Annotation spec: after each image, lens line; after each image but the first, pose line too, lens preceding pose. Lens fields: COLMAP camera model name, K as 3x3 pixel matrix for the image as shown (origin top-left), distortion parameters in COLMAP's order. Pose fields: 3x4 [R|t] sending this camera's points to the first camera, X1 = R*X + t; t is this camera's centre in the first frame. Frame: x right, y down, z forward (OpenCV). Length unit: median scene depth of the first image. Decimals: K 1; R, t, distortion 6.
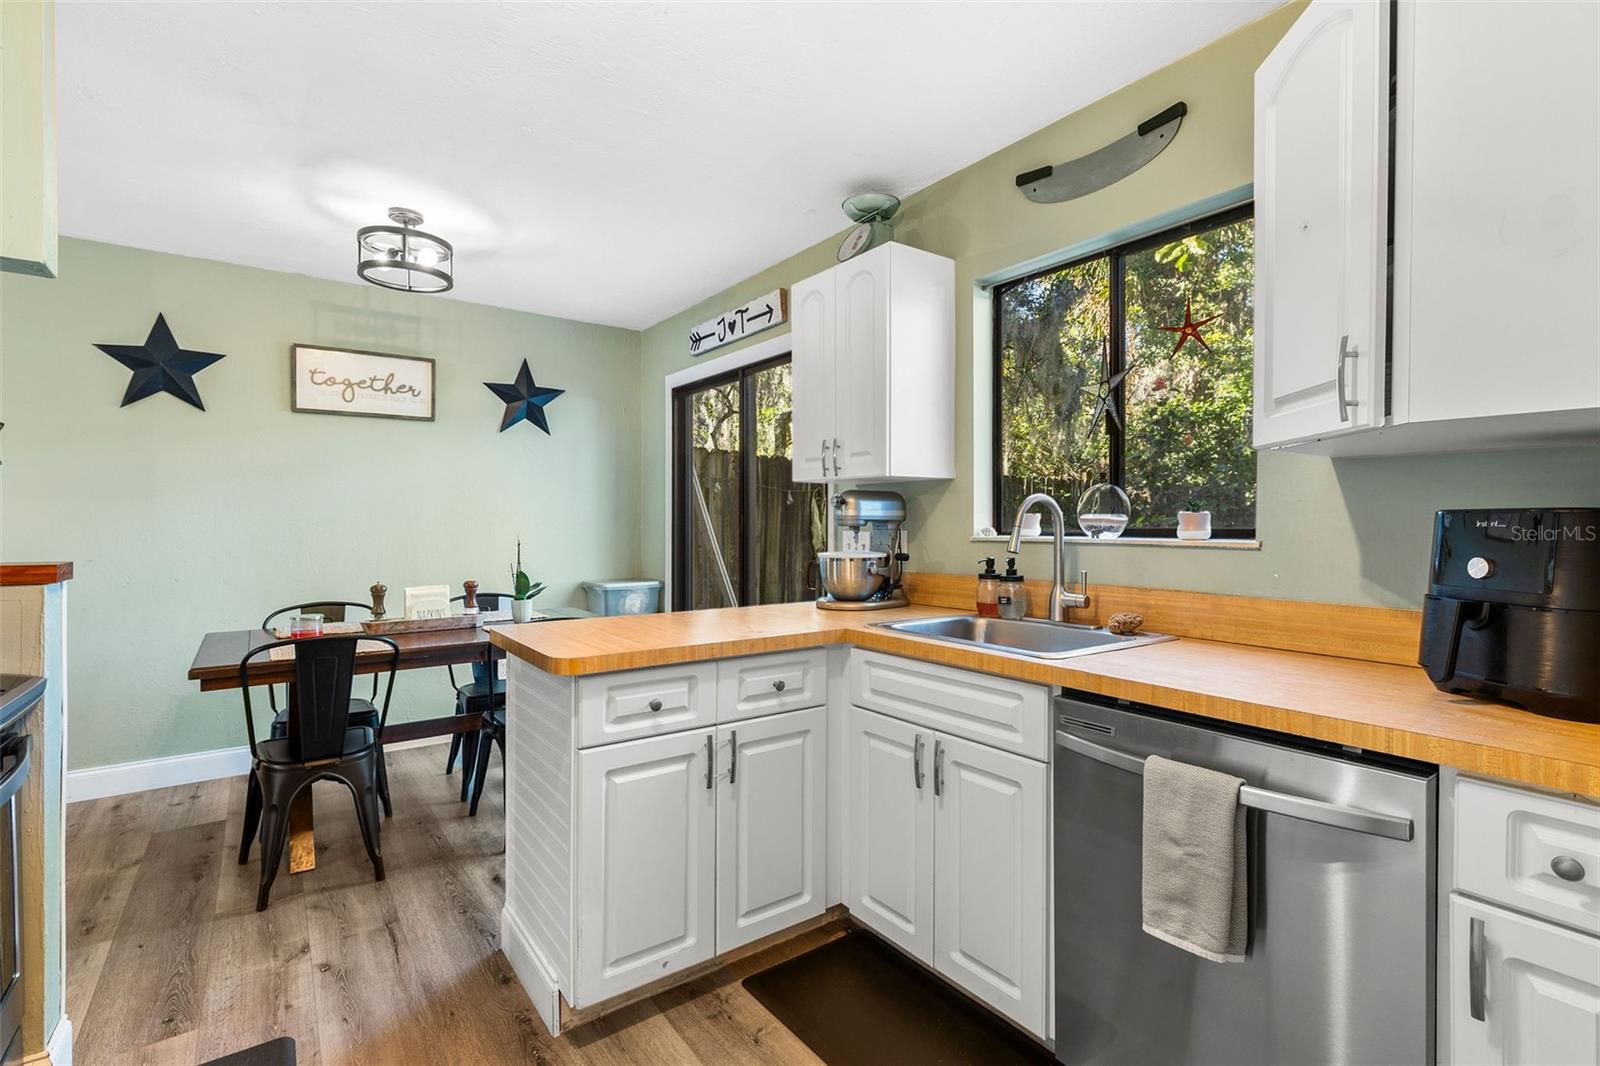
lens RADIAL K [[742.4, 0, 794.2], [0, 742.4, 526.1], [0, 0, 1]] dist [0.008718, -0.002416]
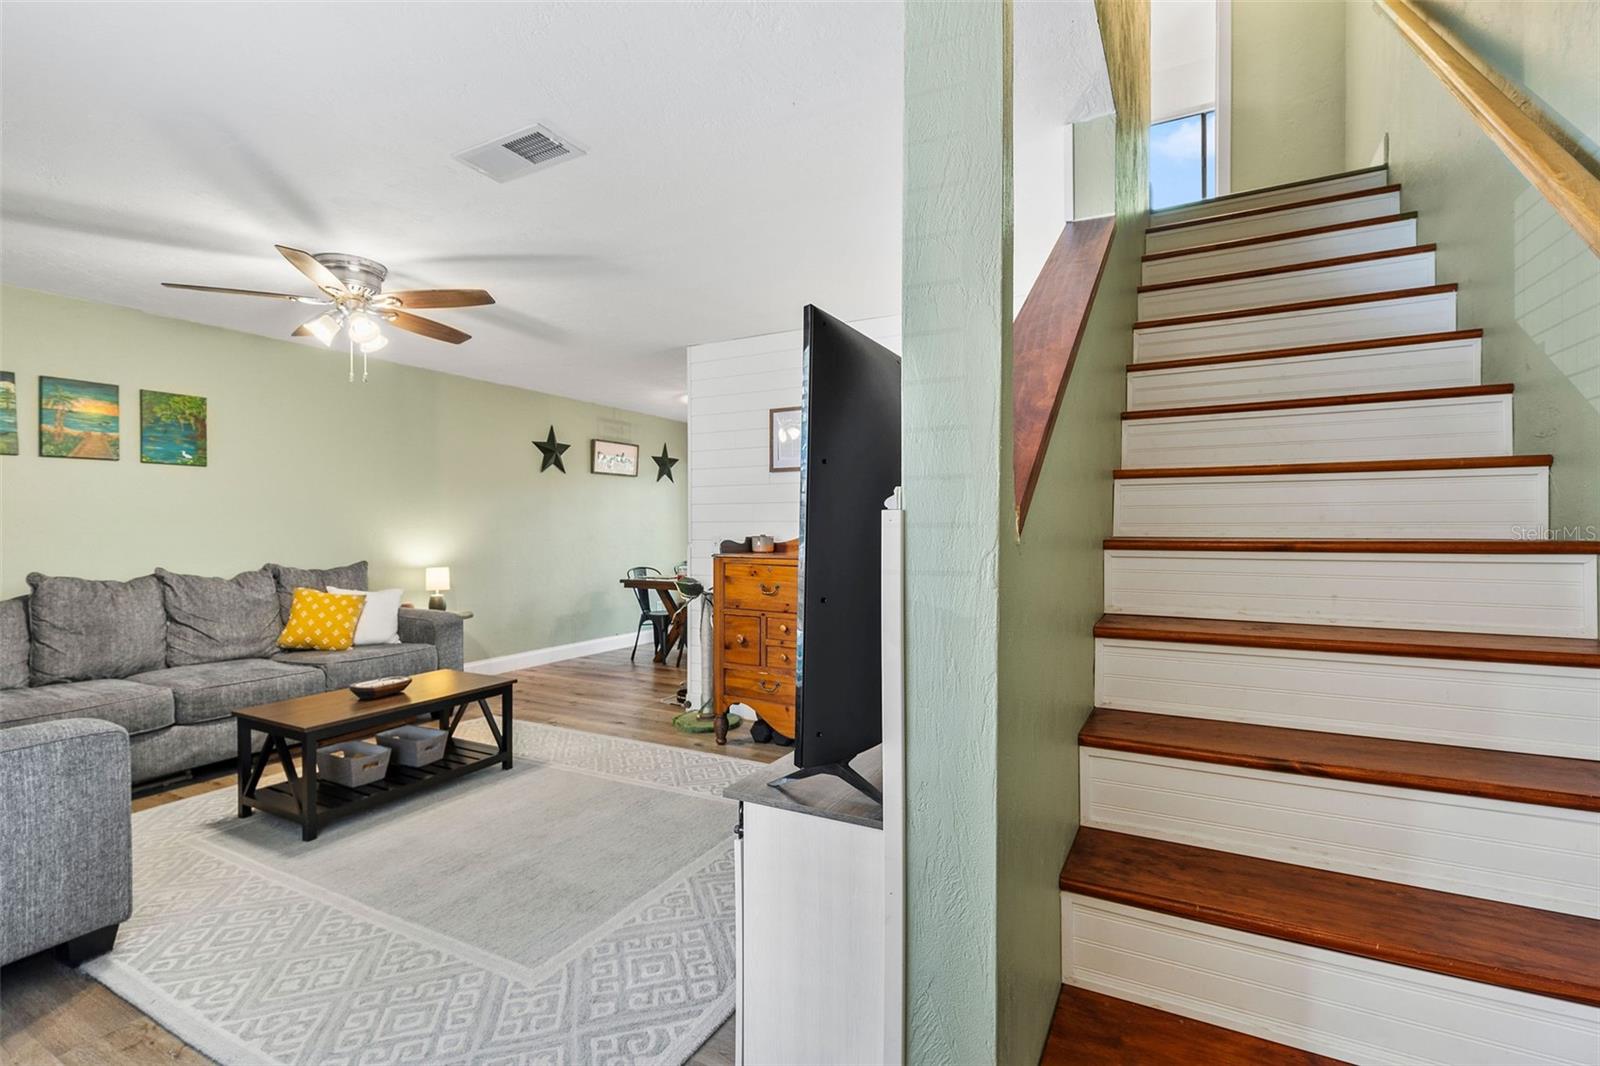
lens RADIAL K [[742.4, 0, 803.6], [0, 742.4, 530.5], [0, 0, 1]] dist [0.008718, -0.002416]
pose [[0.895778, -0.003272, 0.444490, -1.093368], [0.006339, 0.999965, -0.005414, 0.011893], [-0.444457, 0.007667, 0.895767, -1.042656]]
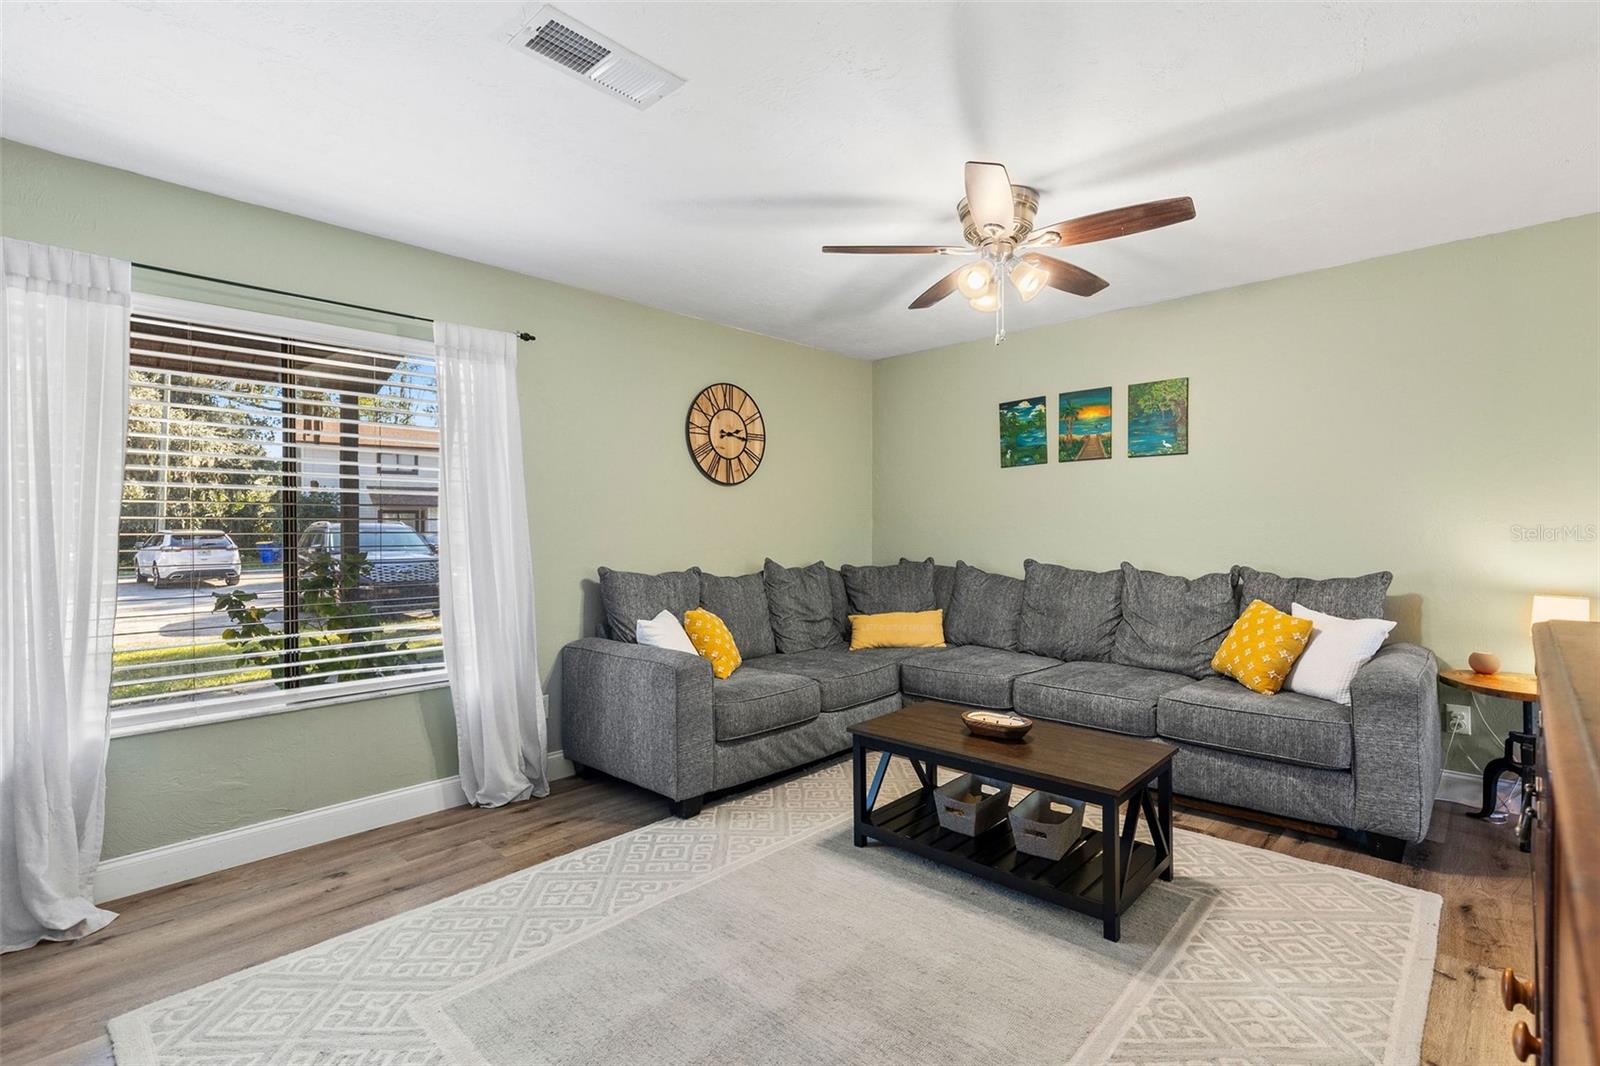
lens RADIAL K [[742.4, 0, 808.3], [0, 742.4, 527.4], [0, 0, 1]] dist [0.008718, -0.002416]
pose [[0.195599, 0.003020, -0.980679, -0.444941], [-0.003830, 0.999990, 0.002315, 0.002850], [0.980677, 0.003303, 0.195608, -0.267013]]
